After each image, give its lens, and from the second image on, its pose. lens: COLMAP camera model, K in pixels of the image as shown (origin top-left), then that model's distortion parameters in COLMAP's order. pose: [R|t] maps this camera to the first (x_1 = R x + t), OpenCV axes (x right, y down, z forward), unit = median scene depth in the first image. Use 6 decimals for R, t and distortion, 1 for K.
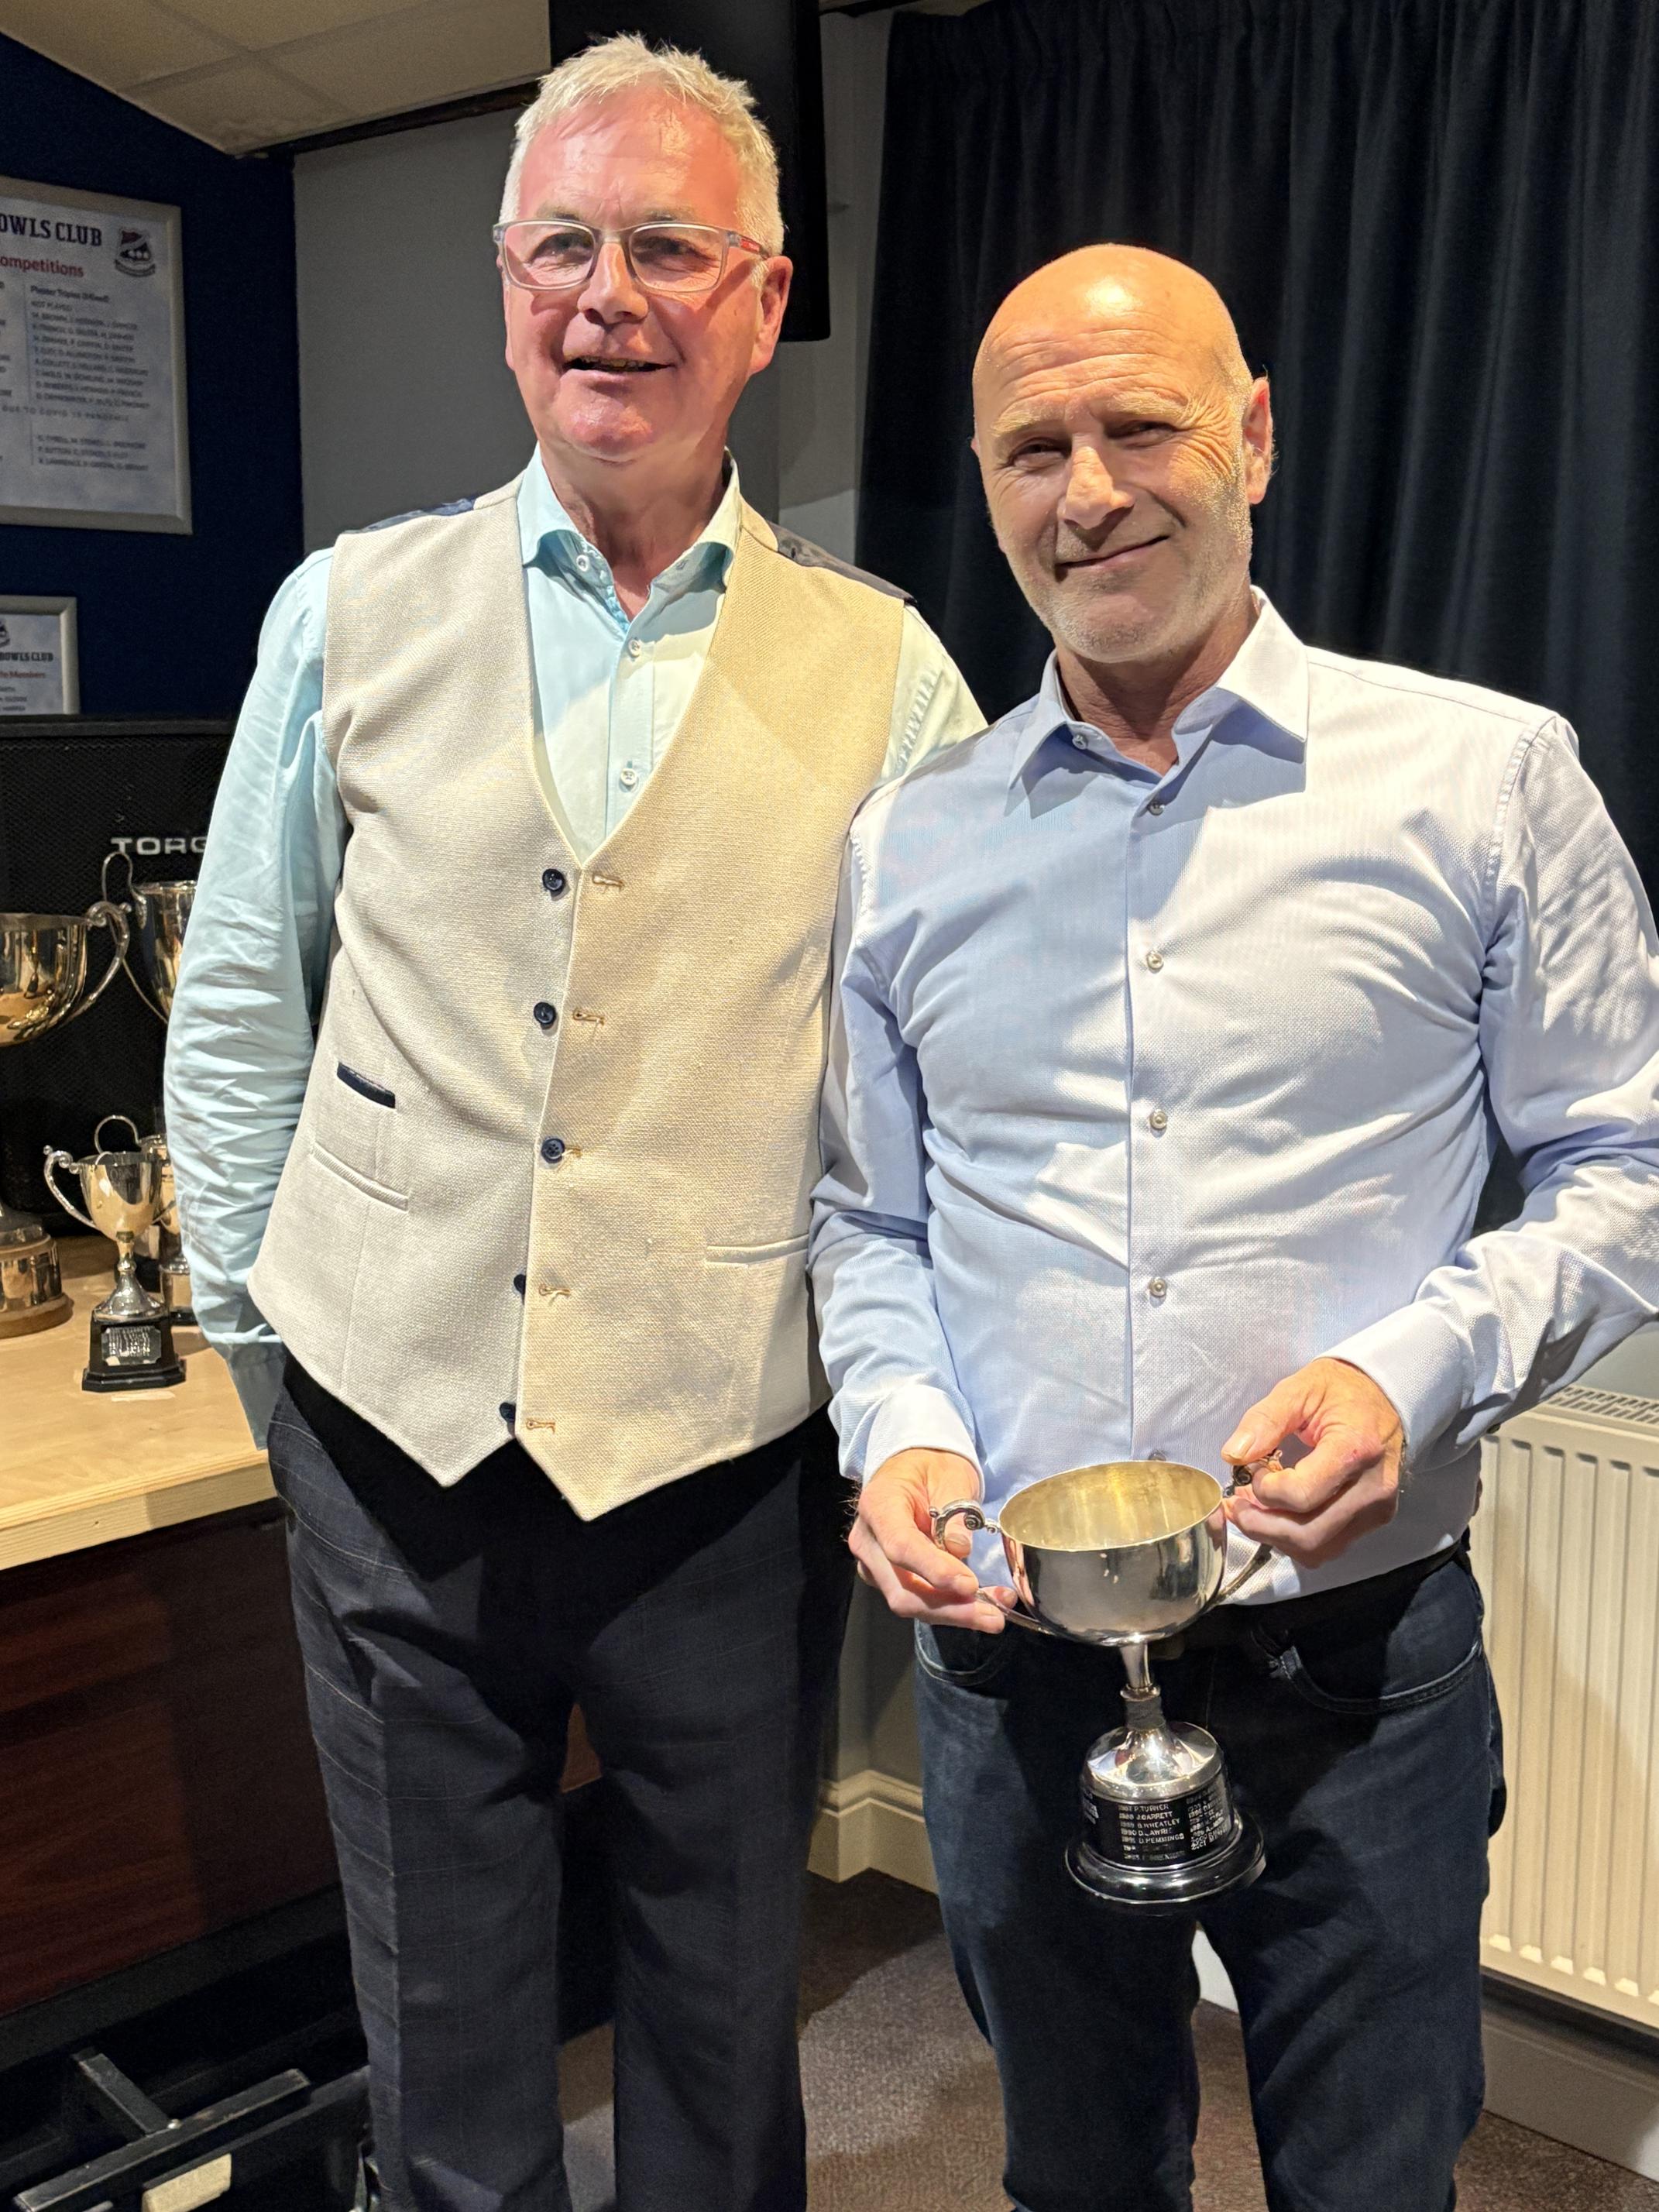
lens RADIAL K [[2579.5, 0, 811.2], [0, 2579.5, 1071.0], [0, 0, 1]] dist [0.073291, 0.000000]
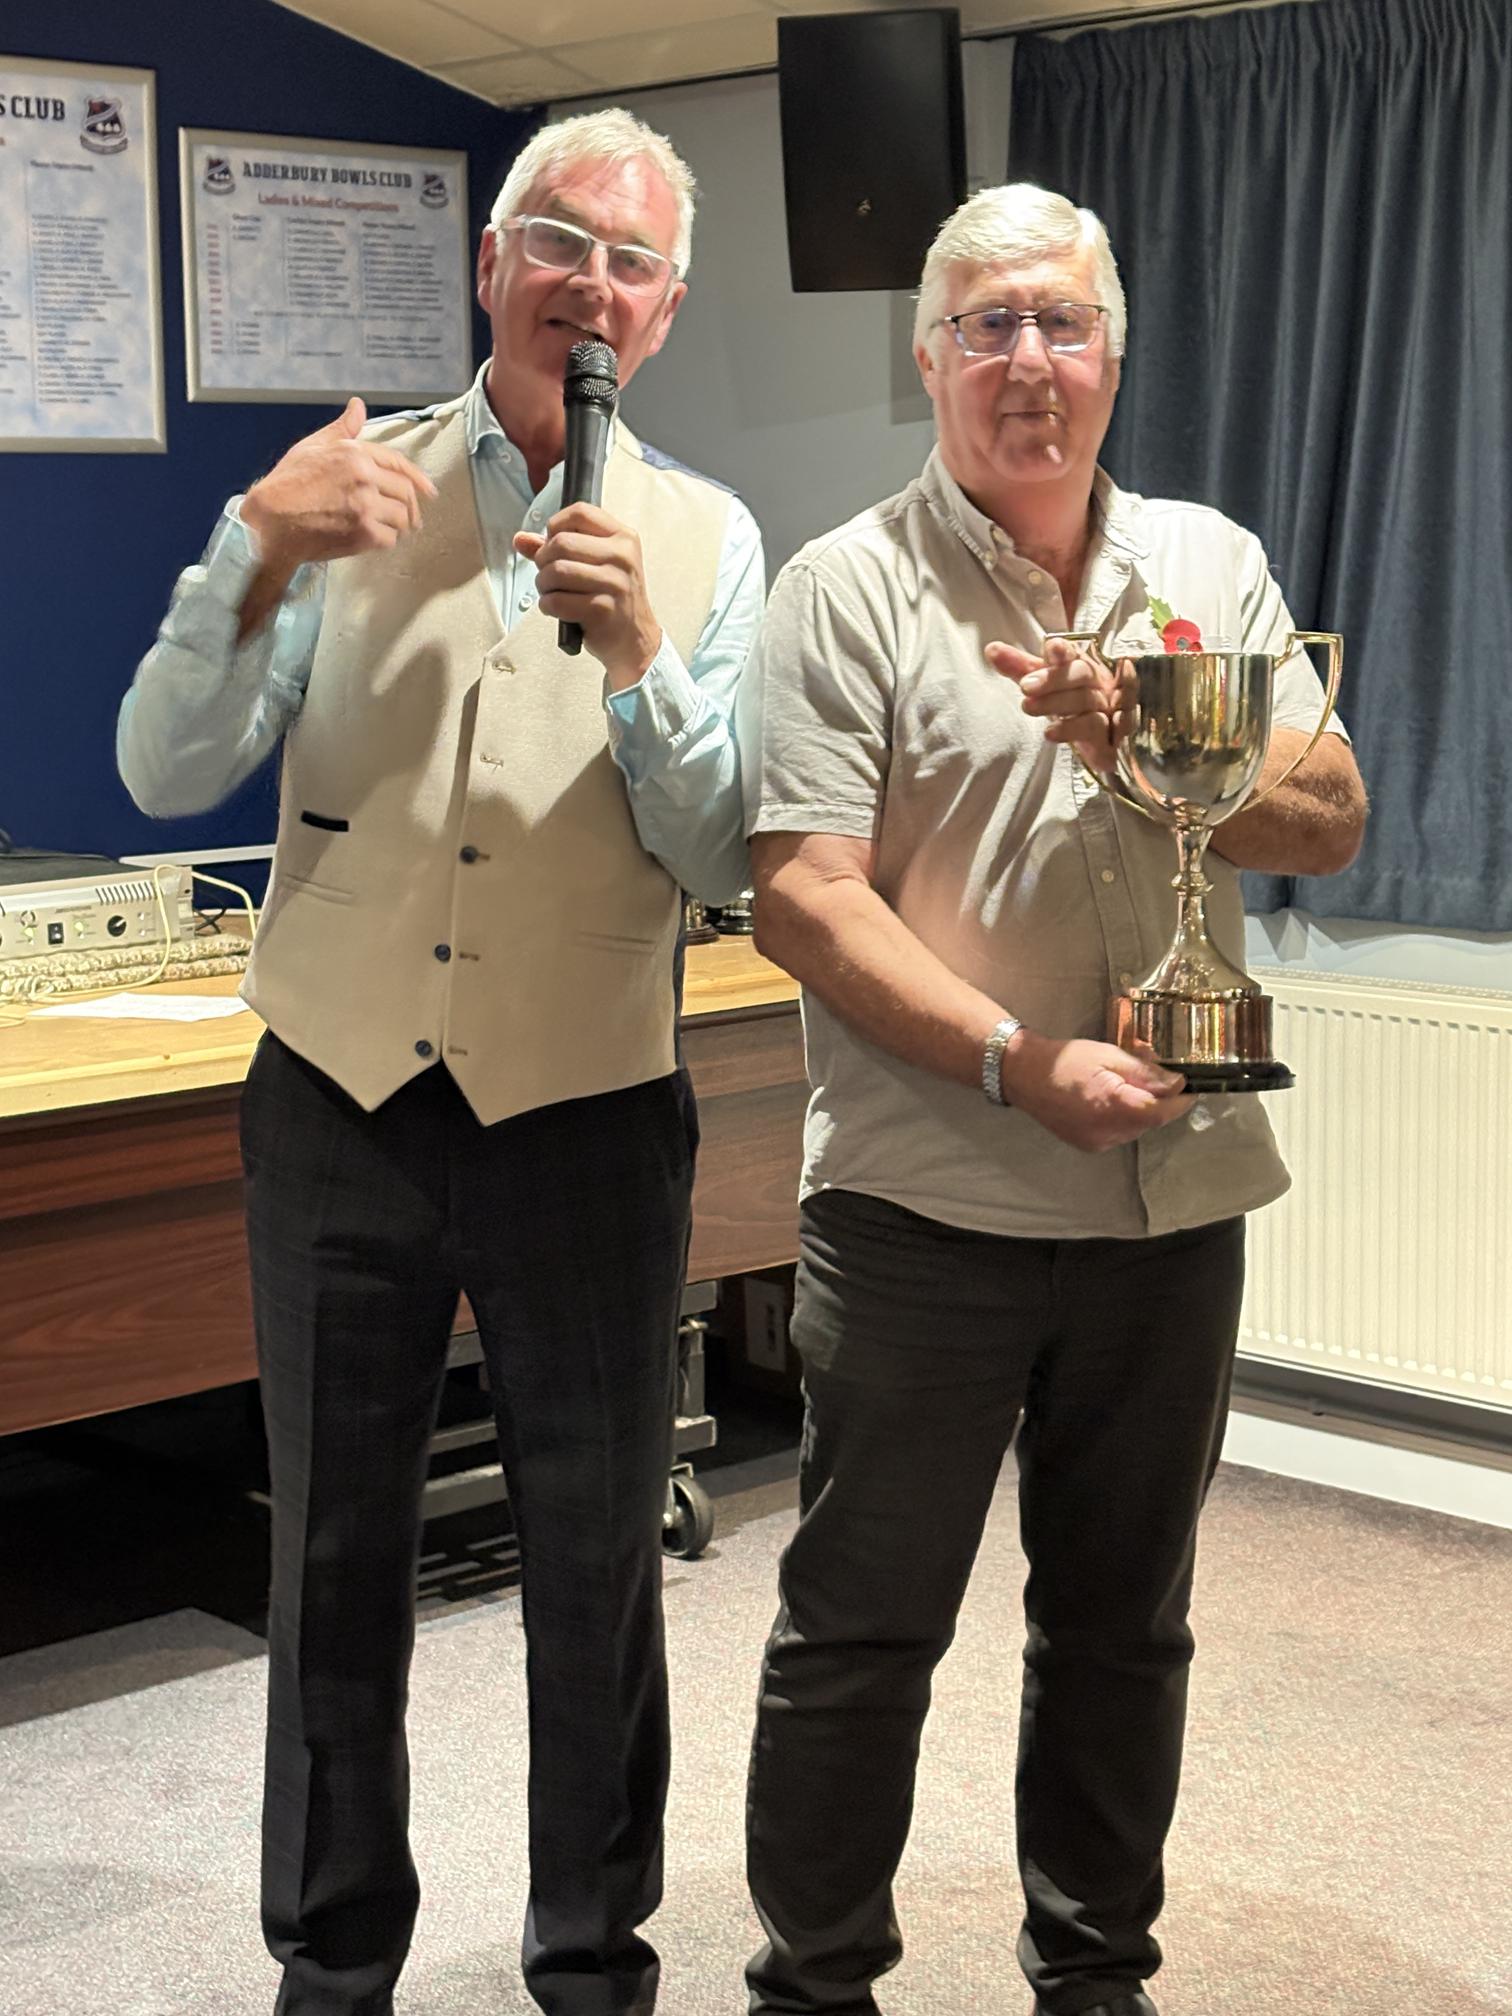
lens RADIAL K [[3899.3, 0, 769.2], [0, 3899.3, 1014.7], [0, 0, 1]] dist [0.174206, 0.000000]
pose [[0.998655, -0.005274, -0.051588, 0.005393], [0.004562, 0.999893, -0.013907, 0.126295], [0.051656, 0.013653, 0.998572, -0.960720]]
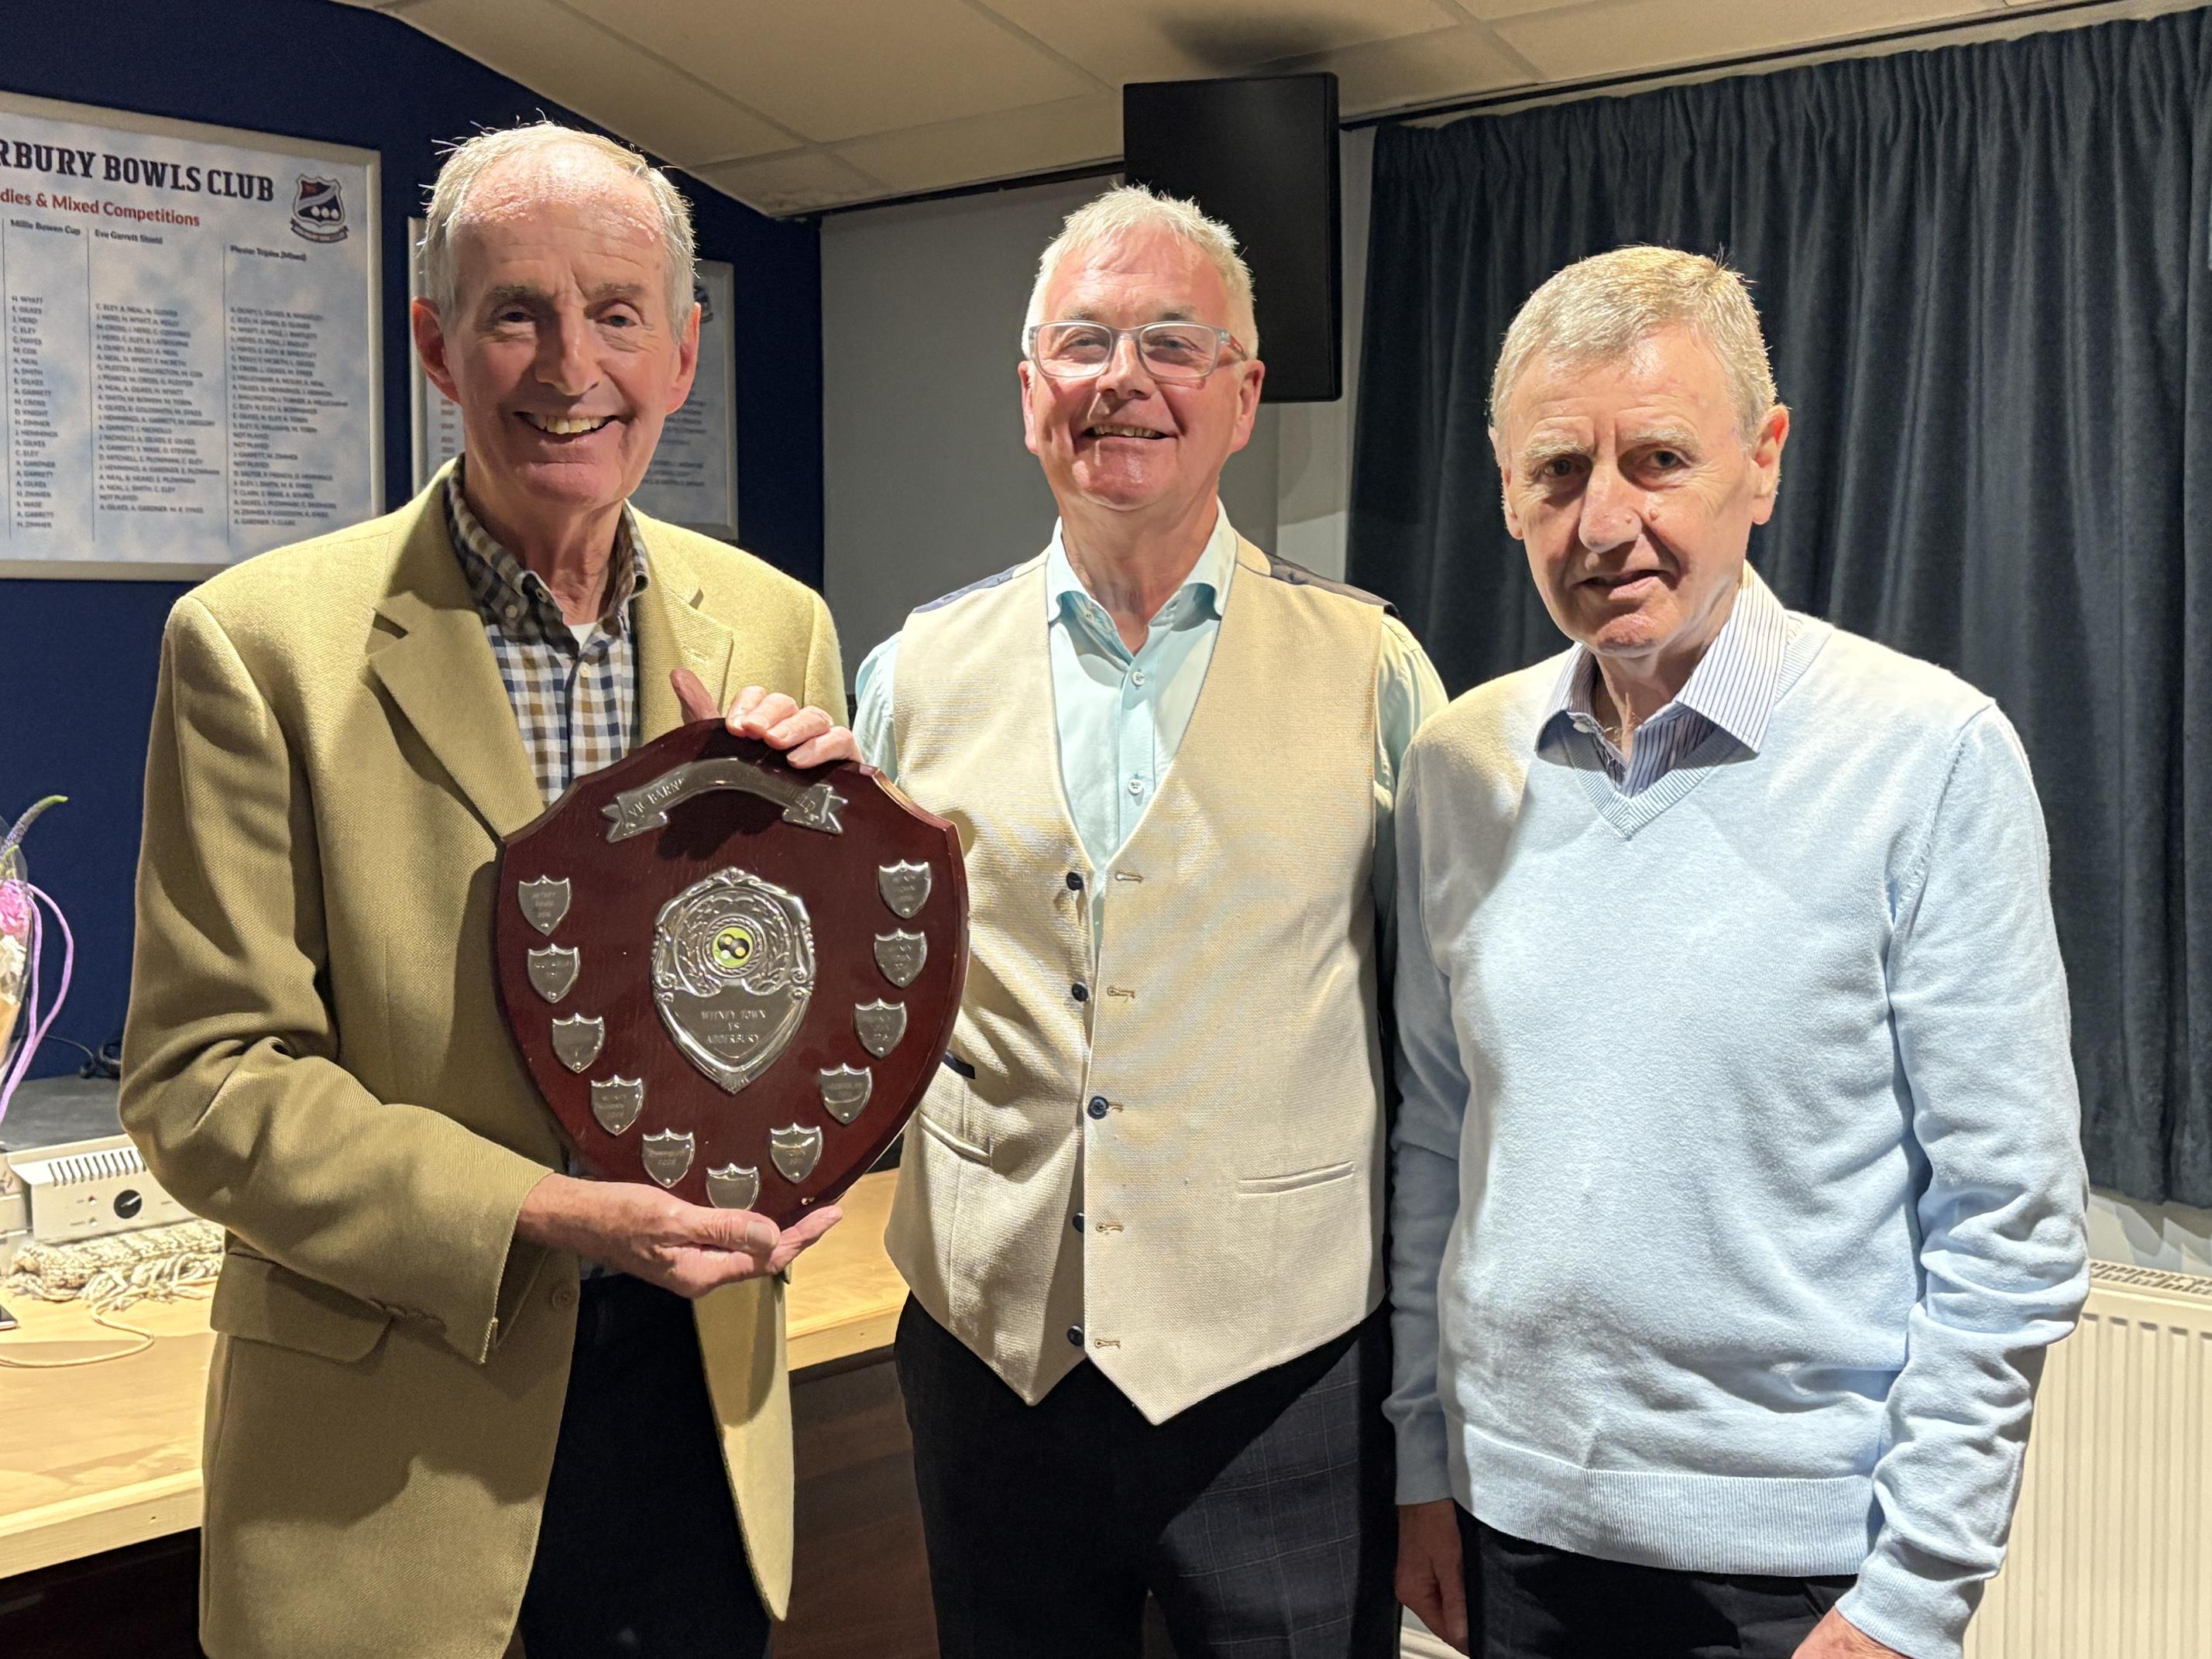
lens RADIAL K [[2709.8, 0, 1042.5], [0, 2709.8, 817.7], [0, 0, 1]] dist [0.102901, 0.000000]
pose [[0.999818, 0.000003, 0.019104, -0.131385], [0.001529, 0.996777, -0.080204, 0.014722], [-0.019043, 0.080219, 0.996595, -0.206755]]
